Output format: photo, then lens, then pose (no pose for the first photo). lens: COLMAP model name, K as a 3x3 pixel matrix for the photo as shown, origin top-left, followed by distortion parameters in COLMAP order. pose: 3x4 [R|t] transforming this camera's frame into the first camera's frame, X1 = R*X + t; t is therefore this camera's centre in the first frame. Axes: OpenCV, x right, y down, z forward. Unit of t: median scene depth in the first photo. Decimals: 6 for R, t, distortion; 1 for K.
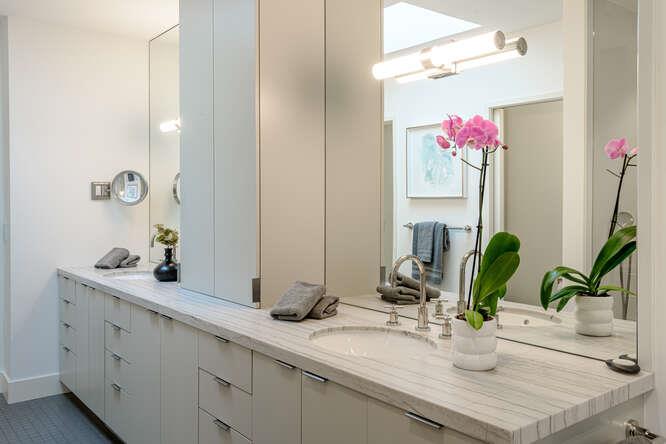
lens RADIAL K [[571.0, 0, 333.0], [0, 571.0, 222.0], [0, 0, 1]] dist [0.046447, 0.000059]
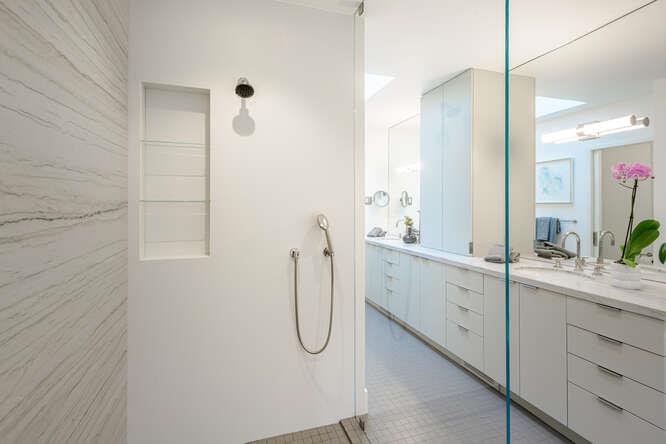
lens RADIAL K [[318.8, 0, 330.8], [0, 318.8, 214.2], [0, 0, 1]] dist [0.013904, -0.000607]
pose [[0.940635, 0.009263, -0.339294, -0.207414], [-0.012408, 0.999898, -0.007100, 0.011394], [0.339193, 0.010888, 0.940654, -0.246307]]
